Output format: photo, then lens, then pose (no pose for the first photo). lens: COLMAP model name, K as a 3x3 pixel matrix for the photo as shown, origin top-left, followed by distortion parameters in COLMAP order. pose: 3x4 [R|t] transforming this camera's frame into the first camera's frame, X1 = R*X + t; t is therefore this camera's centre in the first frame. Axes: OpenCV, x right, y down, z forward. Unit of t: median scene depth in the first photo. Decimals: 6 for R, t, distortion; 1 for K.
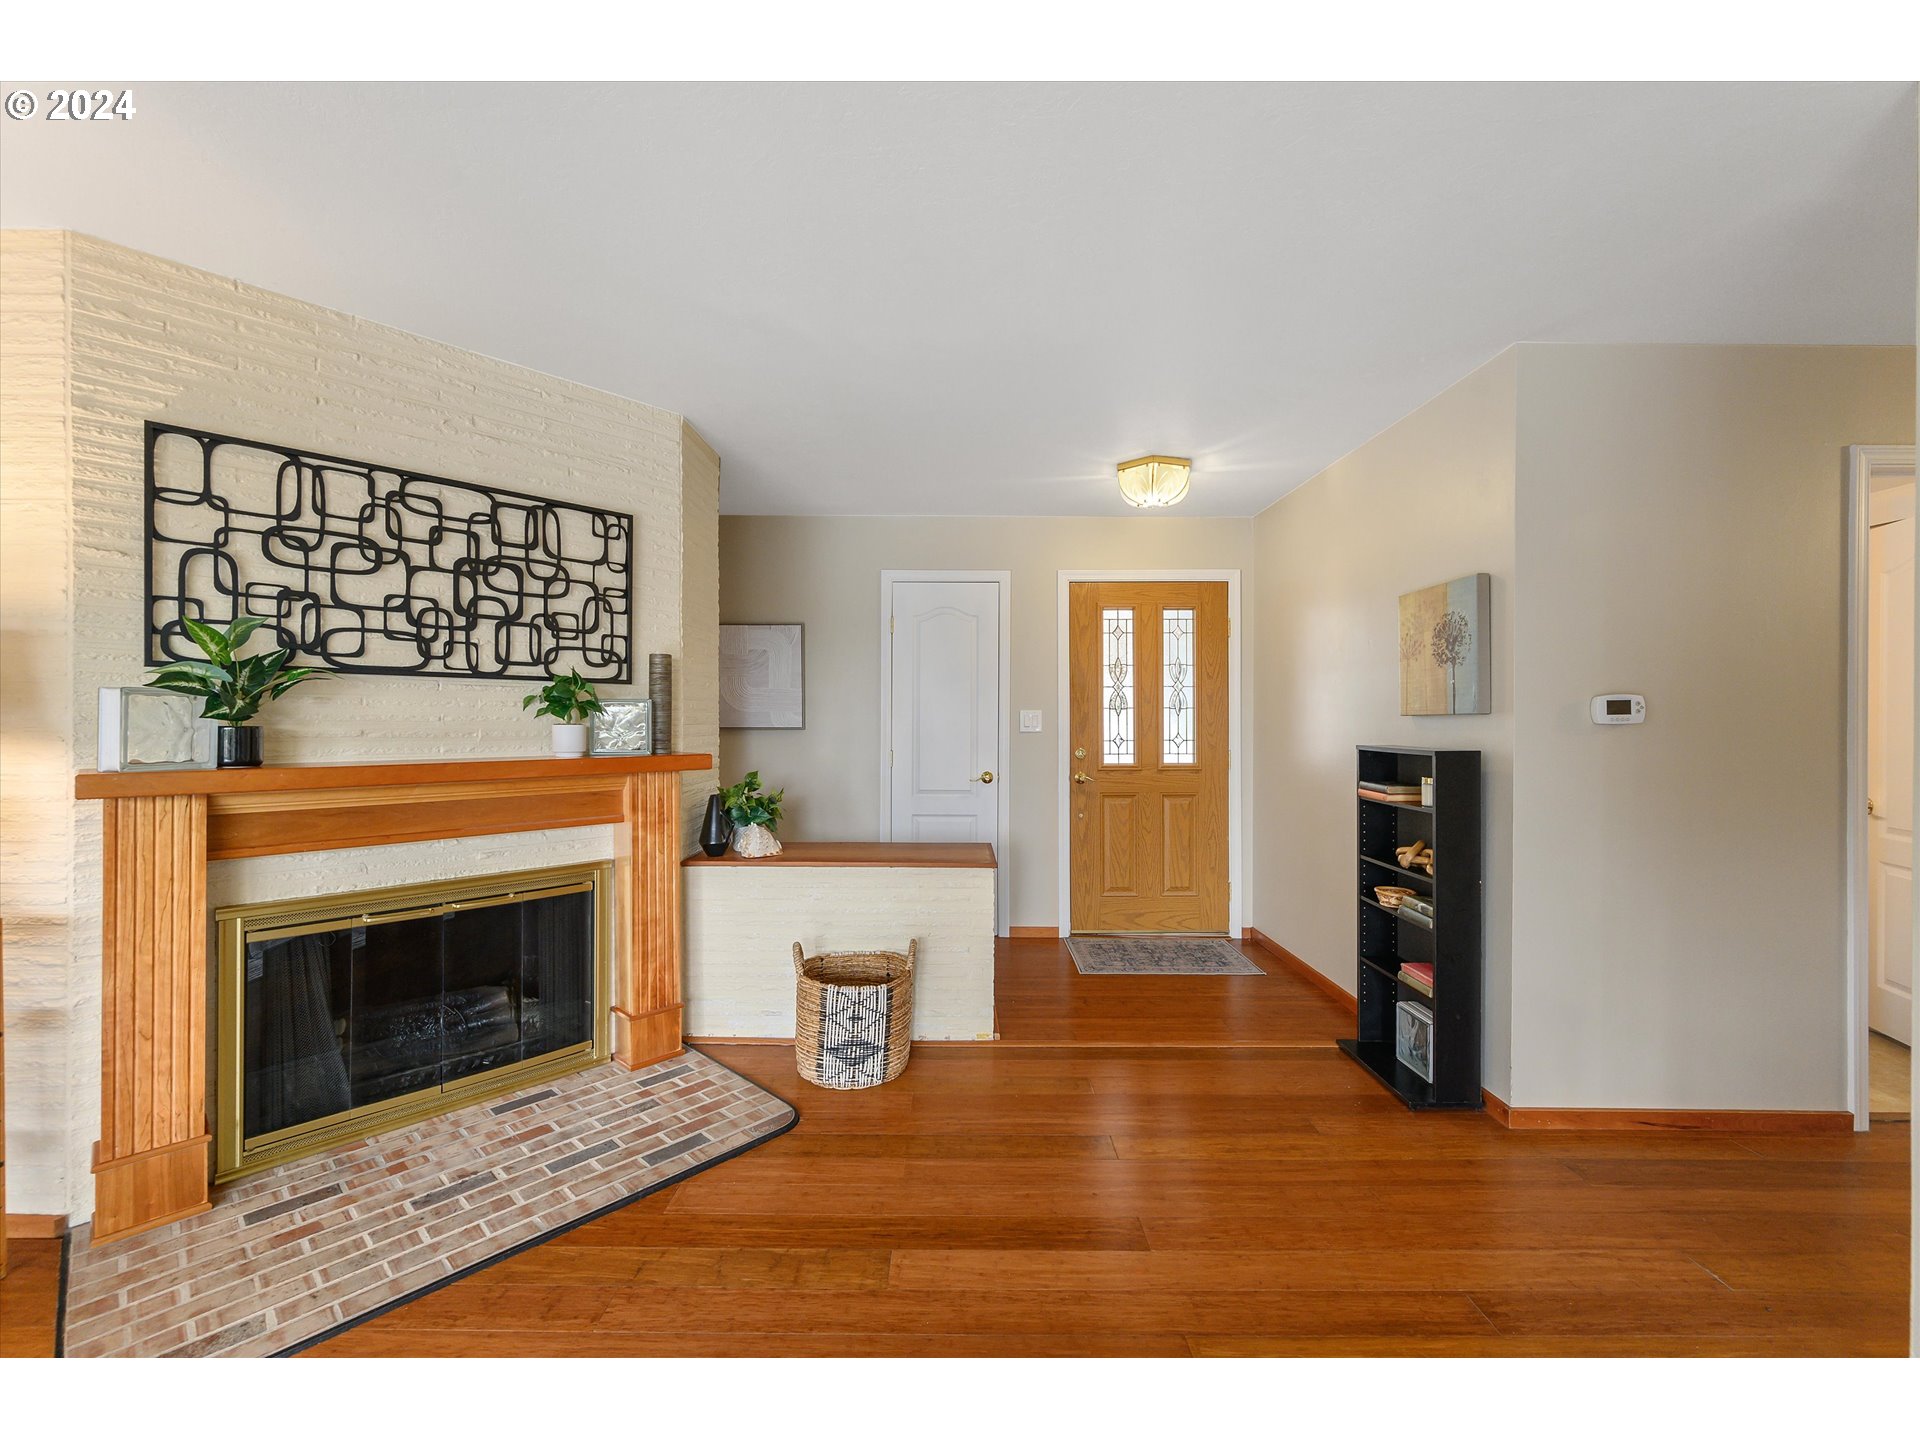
lens RADIAL K [[787.2, 0, 953.3], [0, 787.2, 720.5], [0, 0, 1]] dist [-0.000320, -0.000006]
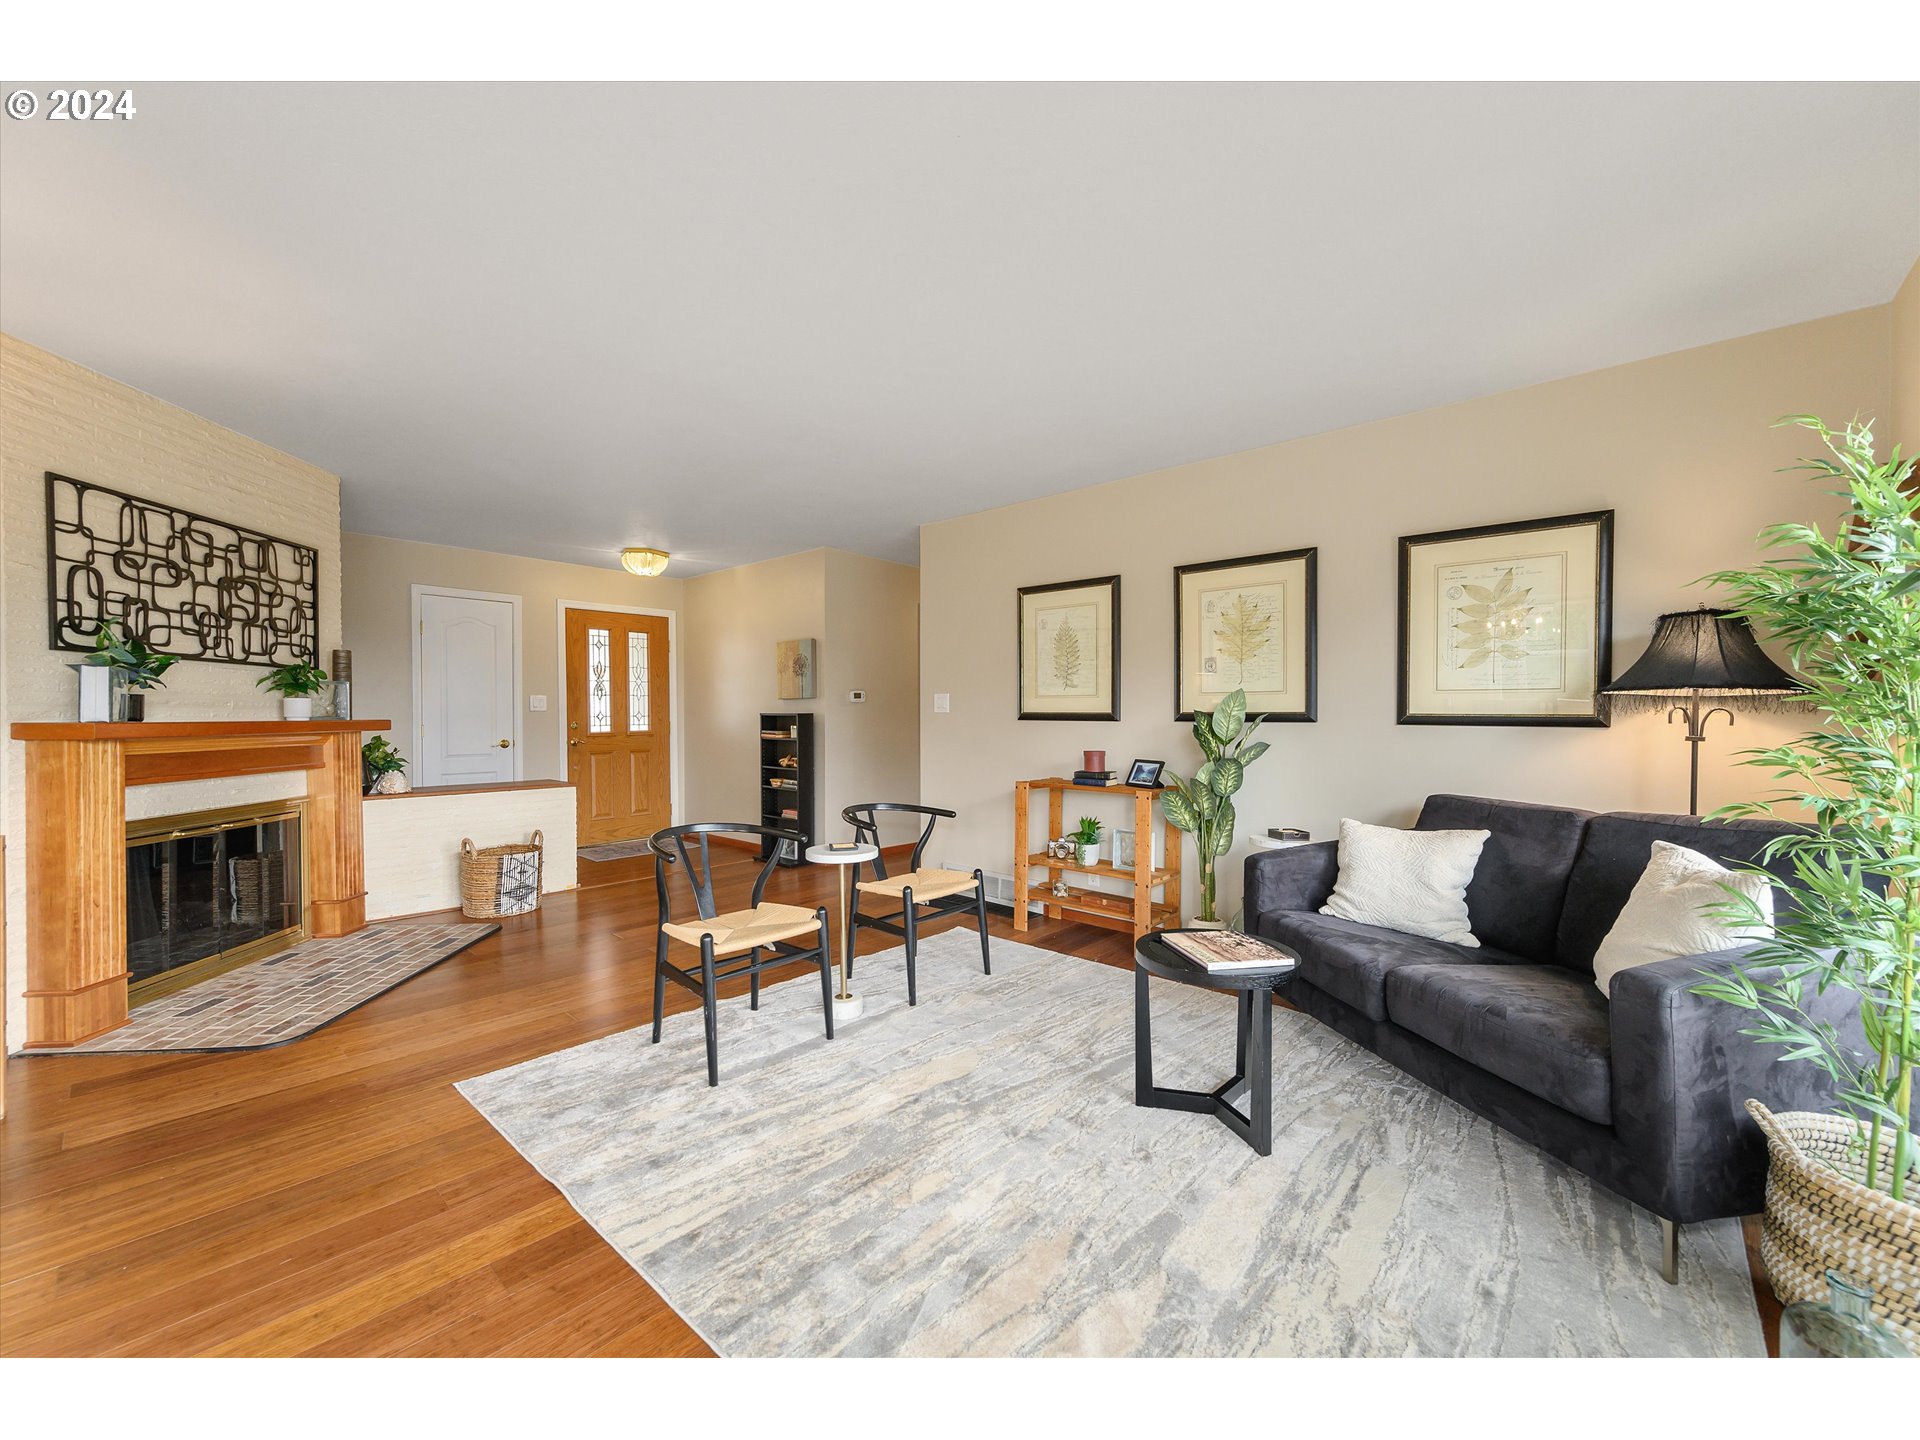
lens RADIAL K [[761.0, 0, 959.5], [0, 761.0, 723.8], [0, 0, 1]] dist [-0.000740, -0.000124]
pose [[0.661172, -0.013375, 0.750116, -0.768458], [0.004548, 0.999894, 0.013820, 0.040365], [-0.750221, -0.005726, 0.661162, -0.859072]]
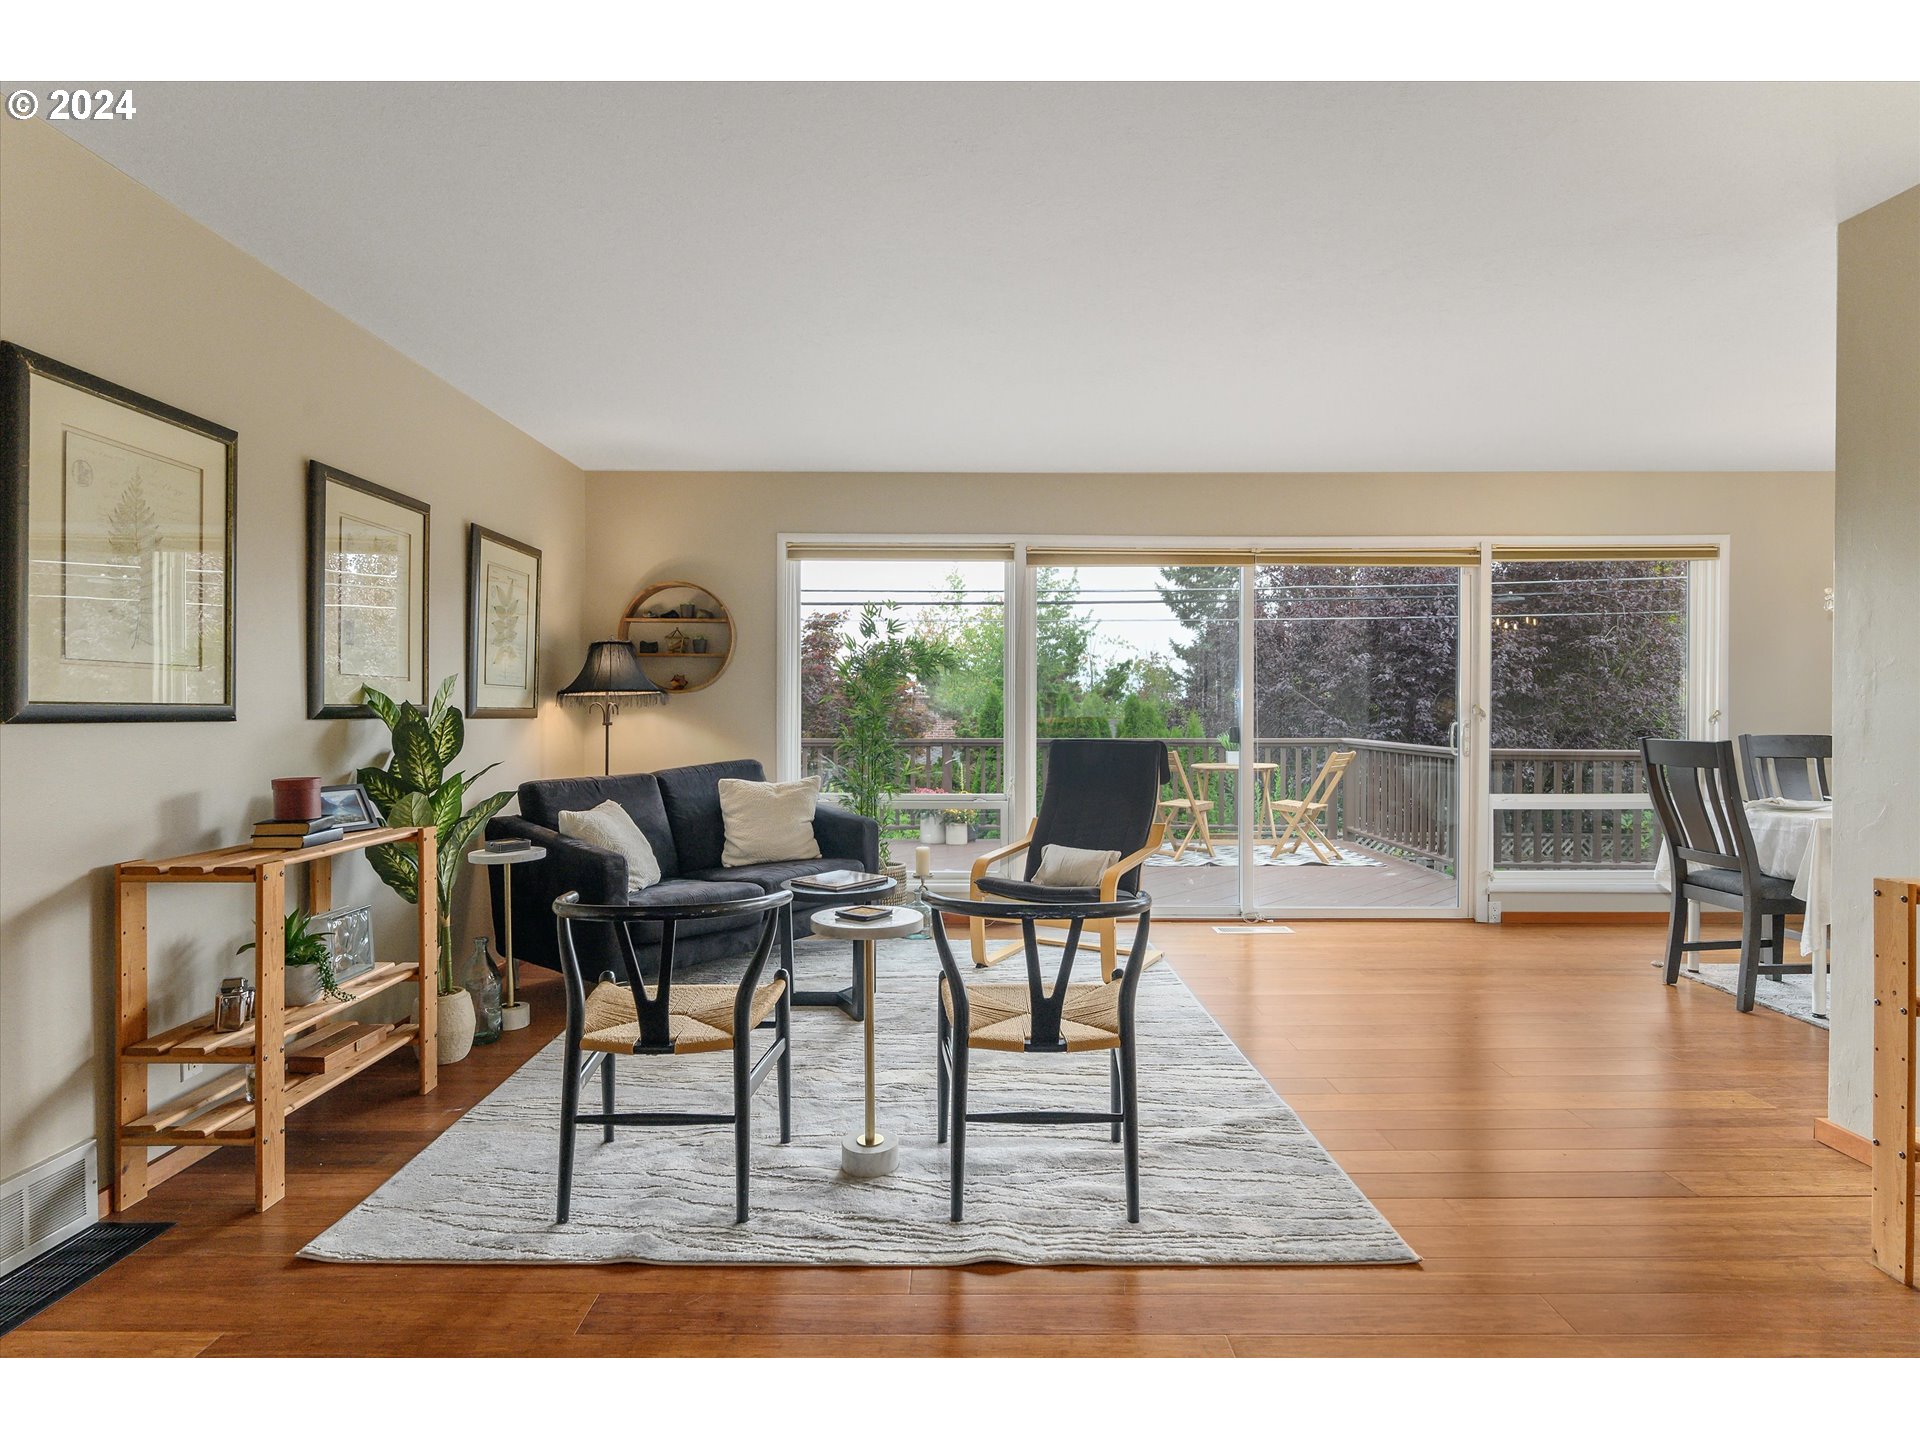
lens RADIAL K [[1011.6, 0, 960.0], [0, 1011.6, 720.0], [0, 0, 1]] dist [-0.002768, -0.000718]
pose [[-0.999975, -0.005026, -0.004963, -0.096456], [-0.005093, 0.999895, 0.013567, 0.038782], [0.004894, 0.013592, -0.999896, 1.076874]]
